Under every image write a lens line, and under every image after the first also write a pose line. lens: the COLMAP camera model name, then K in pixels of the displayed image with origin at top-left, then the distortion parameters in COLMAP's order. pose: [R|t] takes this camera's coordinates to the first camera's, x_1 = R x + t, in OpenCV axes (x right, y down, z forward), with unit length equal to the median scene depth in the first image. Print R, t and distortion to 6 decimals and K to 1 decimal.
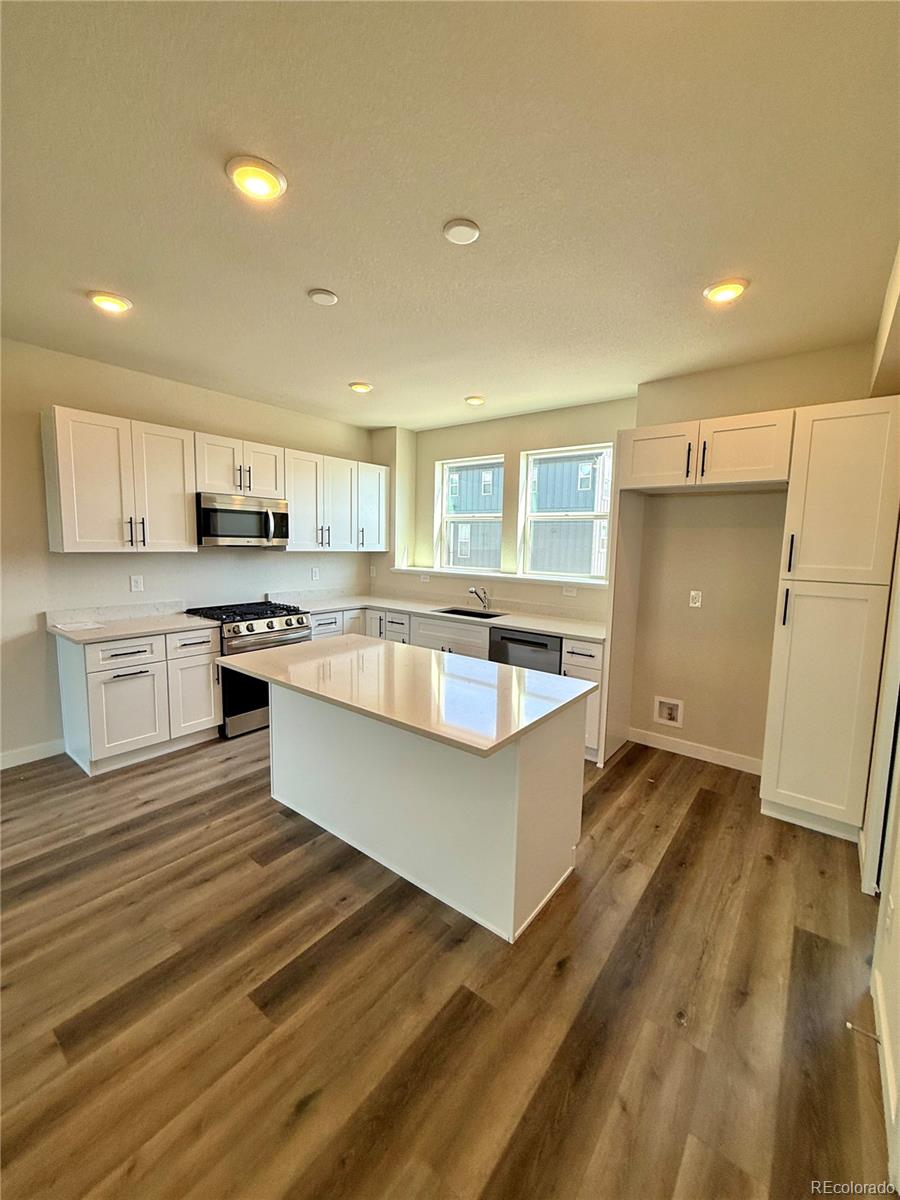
lens RADIAL K [[482.5, 0, 446.1], [0, 482.5, 596.0], [0, 0, 1]] dist [-0.001913, 0.000175]
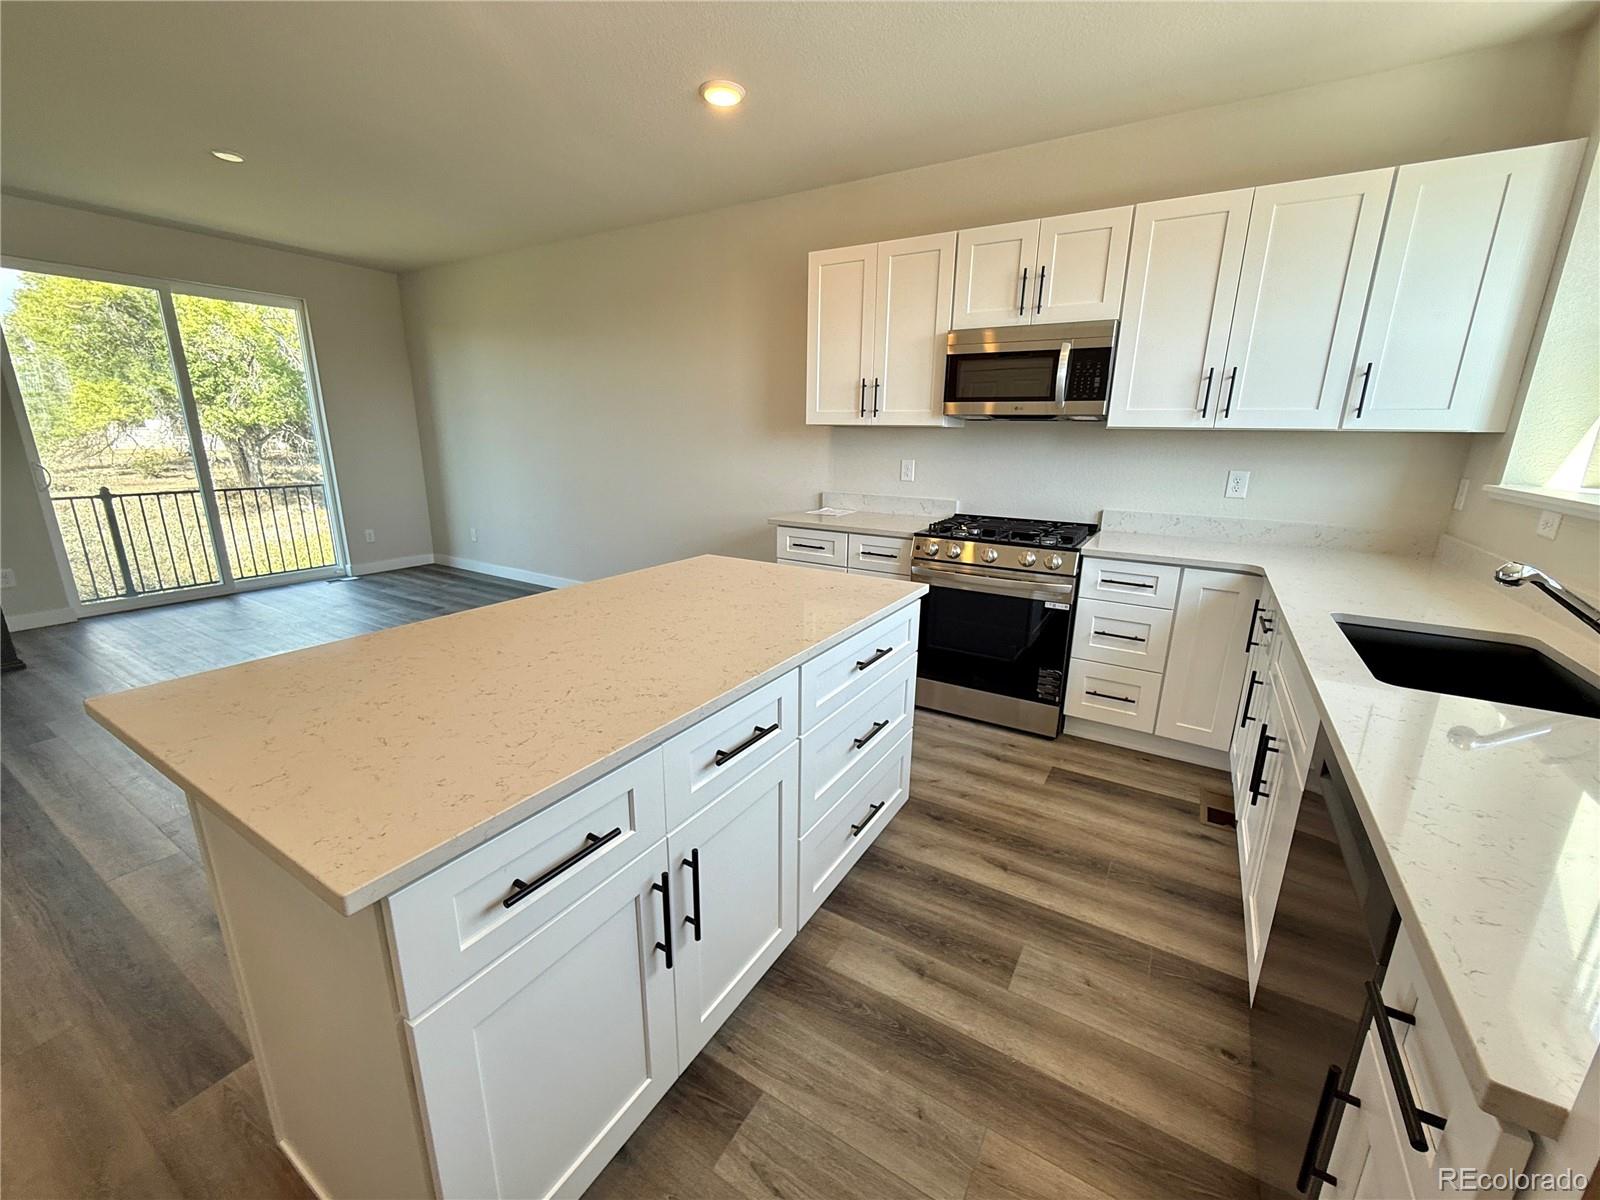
lens RADIAL K [[643.4, 0, 794.5], [0, 643.4, 594.4], [0, 0, 1]] dist [-0.001913, 0.000175]
pose [[0.103828, 0.226041, -0.968569, 0.358185], [-0.123866, 0.969189, 0.212908, -0.028318], [0.986852, 0.097867, 0.128628, 0.674775]]
